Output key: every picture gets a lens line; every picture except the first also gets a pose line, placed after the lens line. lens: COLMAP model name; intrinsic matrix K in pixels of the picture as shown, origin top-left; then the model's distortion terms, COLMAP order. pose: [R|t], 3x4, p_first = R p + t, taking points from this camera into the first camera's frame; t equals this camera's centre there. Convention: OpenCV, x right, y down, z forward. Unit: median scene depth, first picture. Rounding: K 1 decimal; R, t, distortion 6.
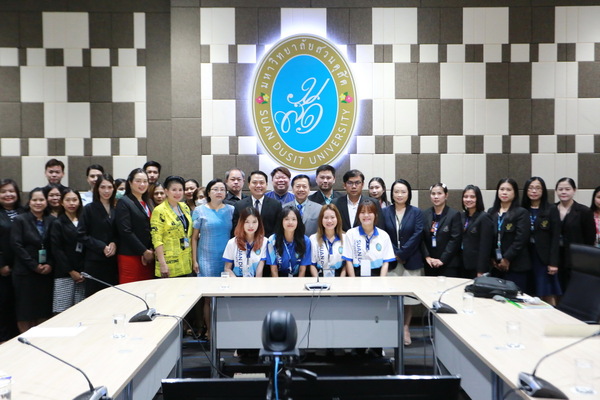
lens RADIAL K [[680.0, 0, 301.8], [0, 680.0, 201.7], [0, 0, 1]] dist [0.092741, 0.016711]
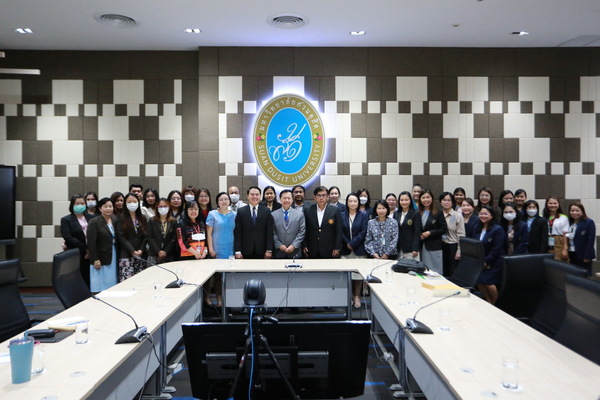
lens RADIAL K [[489.6, 0, 300.0], [0, 489.6, 200.0], [0, 0, 1]] dist [0.015368, 0.006327]
pose [[0.999999, 0.000873, 0.001342, 0.025692], [-0.000857, 0.999934, -0.011435, -0.004632], [-0.001352, 0.011434, 0.999934, -0.051393]]
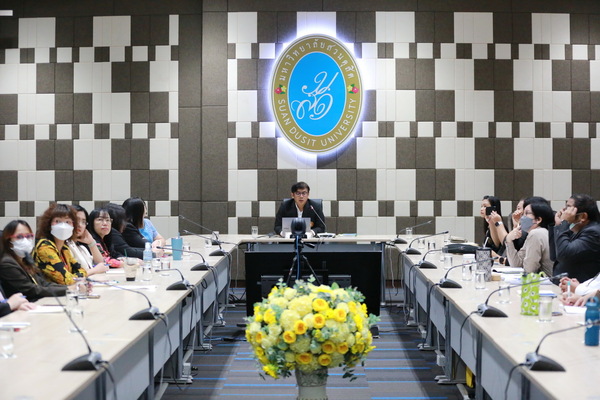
lens RADIAL K [[1292.0, 0, 300.3], [0, 1292.0, 200.7], [0, 0, 1]] dist [-0.317833, -0.126151]
pose [[0.999784, 0.003301, -0.020540, 0.021036], [-0.003356, 0.999991, -0.002669, 0.042830], [0.020531, 0.002737, 0.999785, -1.175603]]
